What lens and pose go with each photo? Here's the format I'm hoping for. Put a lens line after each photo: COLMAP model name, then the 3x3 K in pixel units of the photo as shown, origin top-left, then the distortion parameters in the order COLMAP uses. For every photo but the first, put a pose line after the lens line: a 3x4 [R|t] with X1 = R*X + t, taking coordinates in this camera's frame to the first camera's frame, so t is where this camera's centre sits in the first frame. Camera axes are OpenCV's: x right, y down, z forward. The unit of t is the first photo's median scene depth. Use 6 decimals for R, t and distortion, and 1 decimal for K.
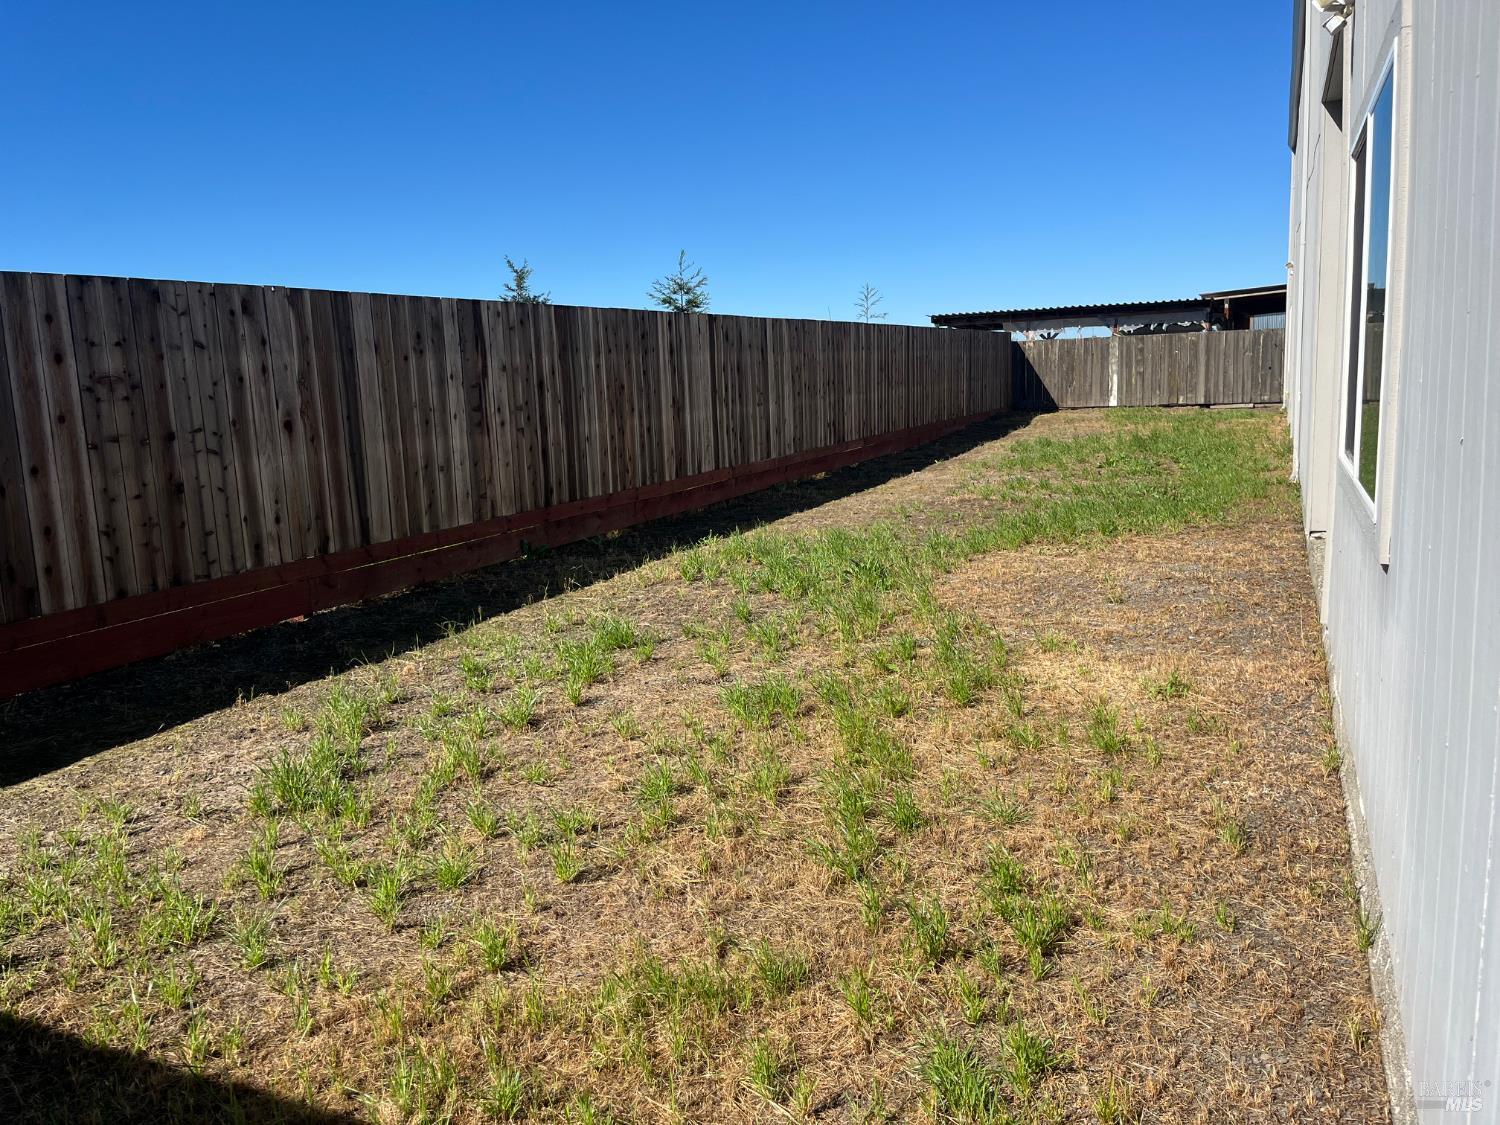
lens RADIAL K [[1125.9, 0, 750.8], [0, 1125.9, 559.6], [0, 0, 1]] dist [0.060314, -0.093166]
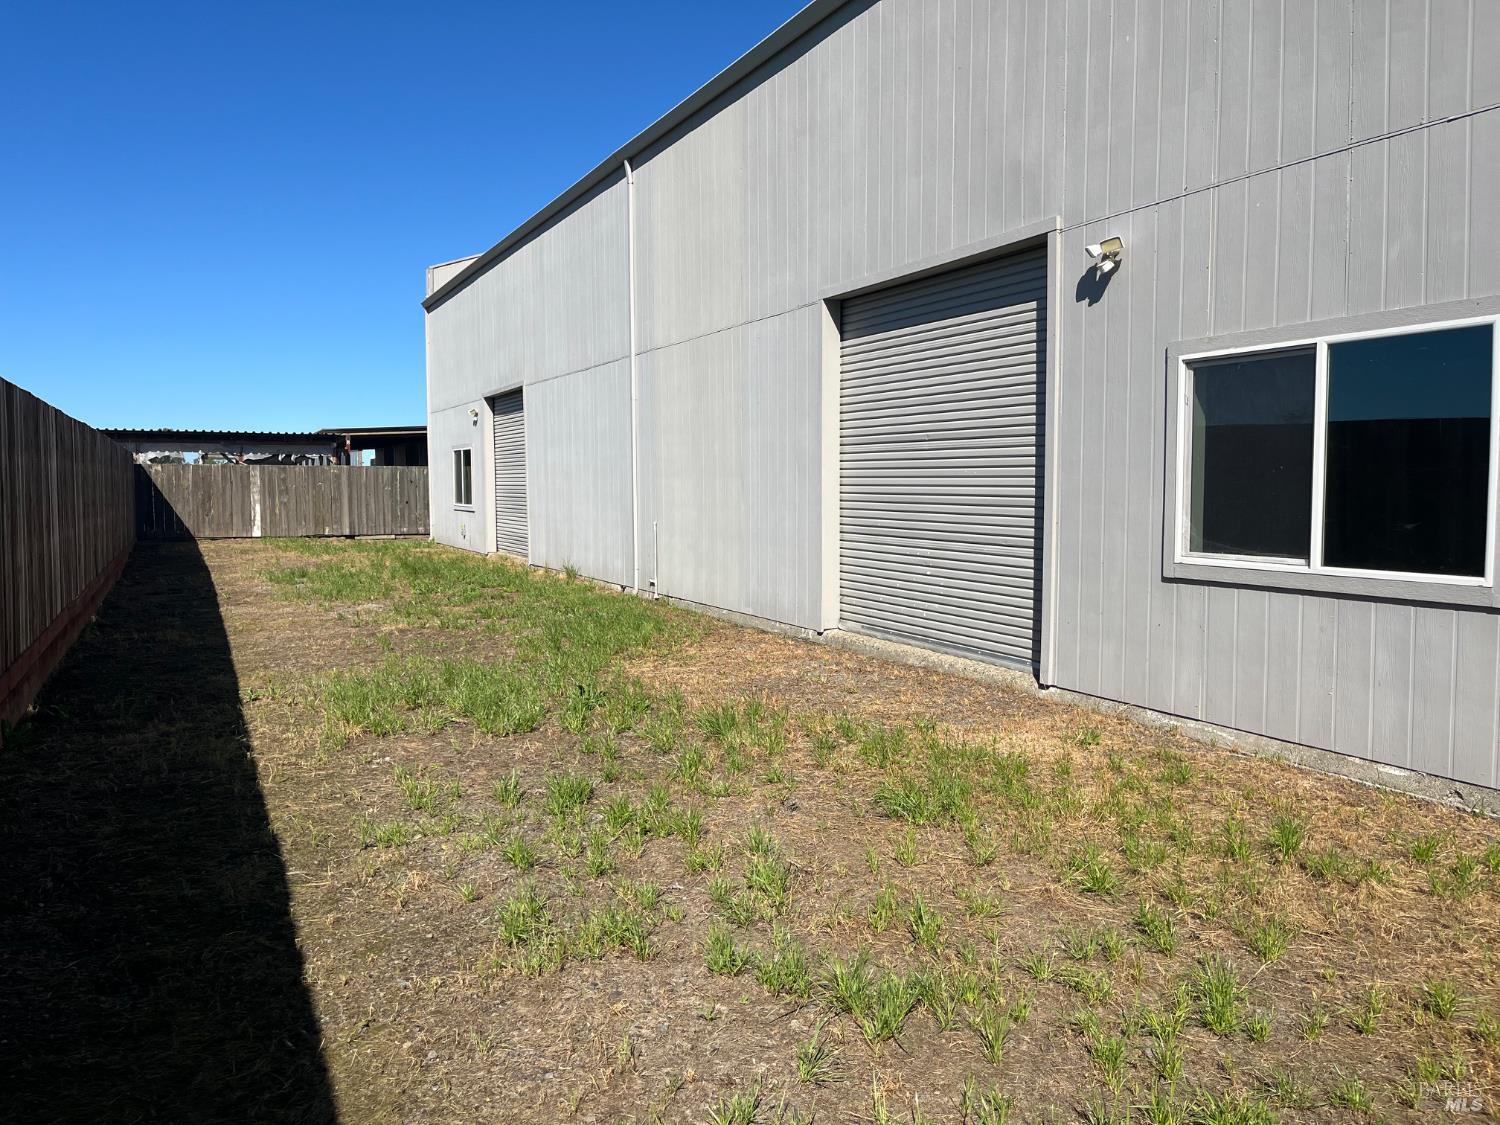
lens RADIAL K [[1125.9, 0, 747.9], [0, 1125.9, 558.8], [0, 0, 1]] dist [0.060314, -0.093166]
pose [[0.635974, -0.011386, 0.771627, -0.155110], [0.103965, 0.992040, -0.071050, -0.006230], [-0.764675, 0.125408, 0.632095, 0.083502]]
